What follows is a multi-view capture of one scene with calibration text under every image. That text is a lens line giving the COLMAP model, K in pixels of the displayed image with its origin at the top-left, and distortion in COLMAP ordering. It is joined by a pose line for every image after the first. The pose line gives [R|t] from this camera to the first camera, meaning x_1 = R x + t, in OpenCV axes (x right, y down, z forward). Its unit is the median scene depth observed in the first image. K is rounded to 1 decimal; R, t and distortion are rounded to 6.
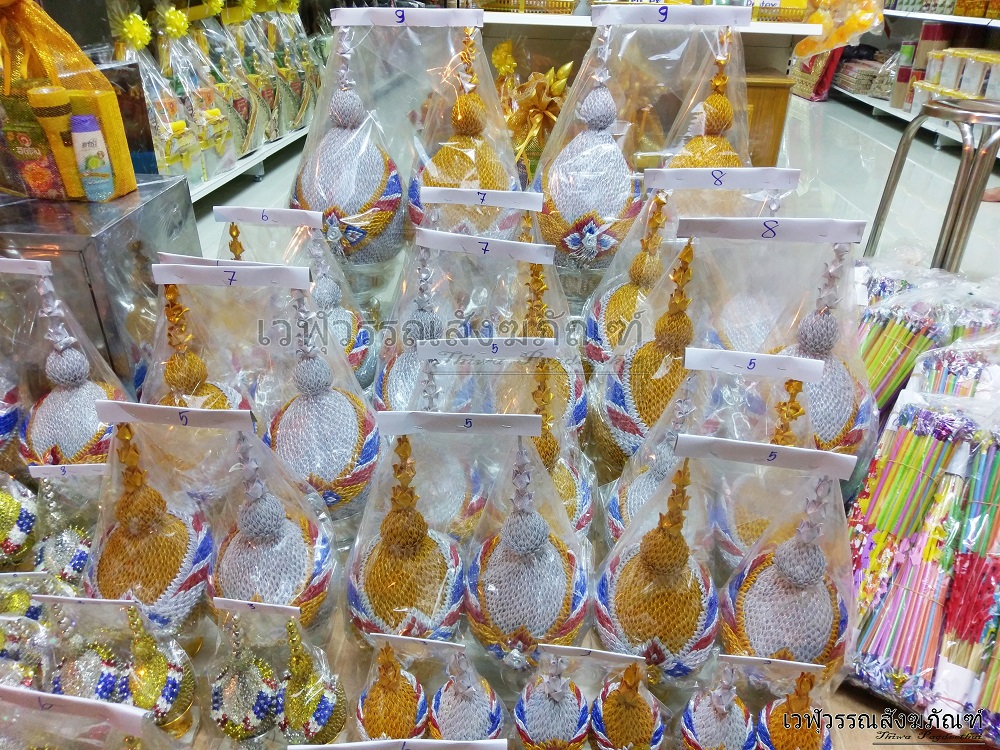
lens RADIAL K [[738.3, 0, 500.0], [0, 738.3, 375.0], [0, 0, 1]] dist [0.078289, -0.113930]
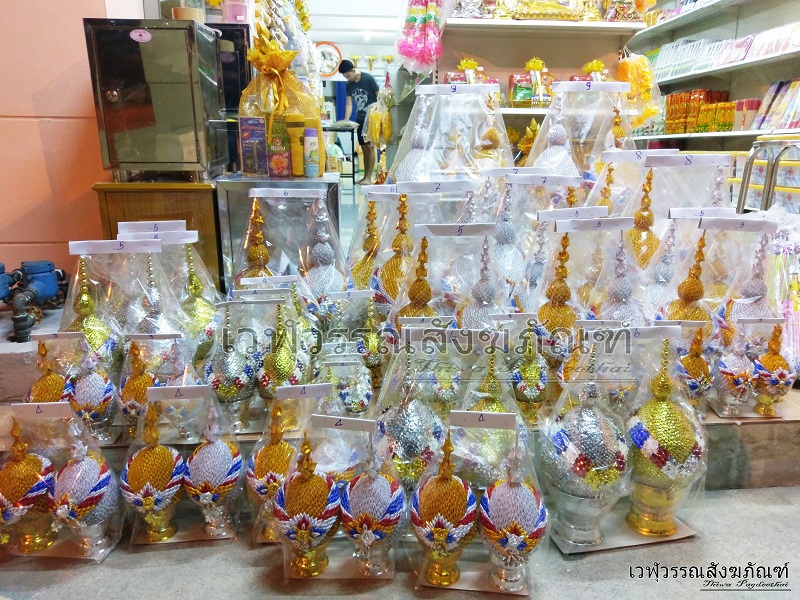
lens RADIAL K [[590.7, 0, 400.0], [0, 590.7, 300.0], [0, 0, 1]] dist [0.078289, -0.113930]
pose [[0.986306, -0.055002, 0.155487, -0.582592], [0.091710, 0.966465, -0.239865, 0.418153], [-0.137079, 0.250840, 0.958274, -0.310496]]
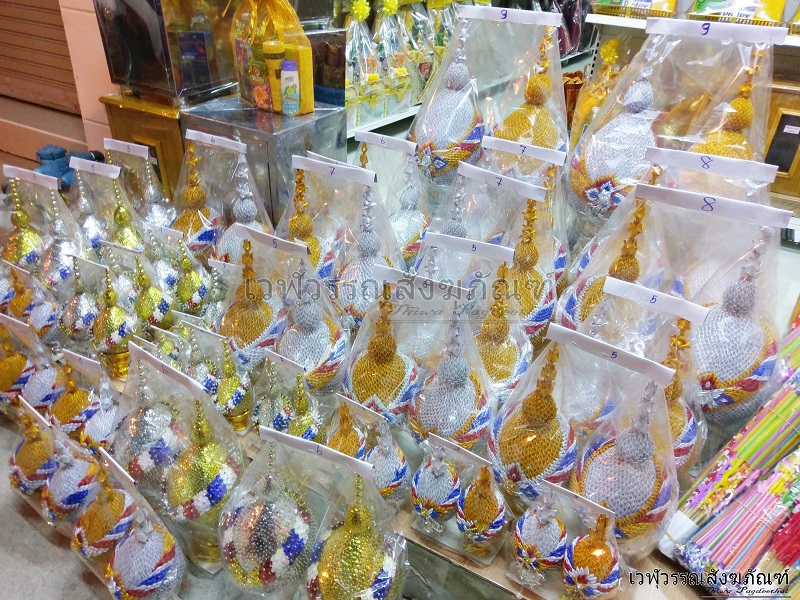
lens RADIAL K [[590.7, 0, 400.0], [0, 590.7, 300.0], [0, 0, 1]] dist [0.078289, -0.113930]
pose [[0.906974, 0.242822, -0.344144, 0.231007], [-0.238836, 0.969522, 0.054636, 0.028584], [0.346922, 0.032641, 0.937326, -0.116167]]
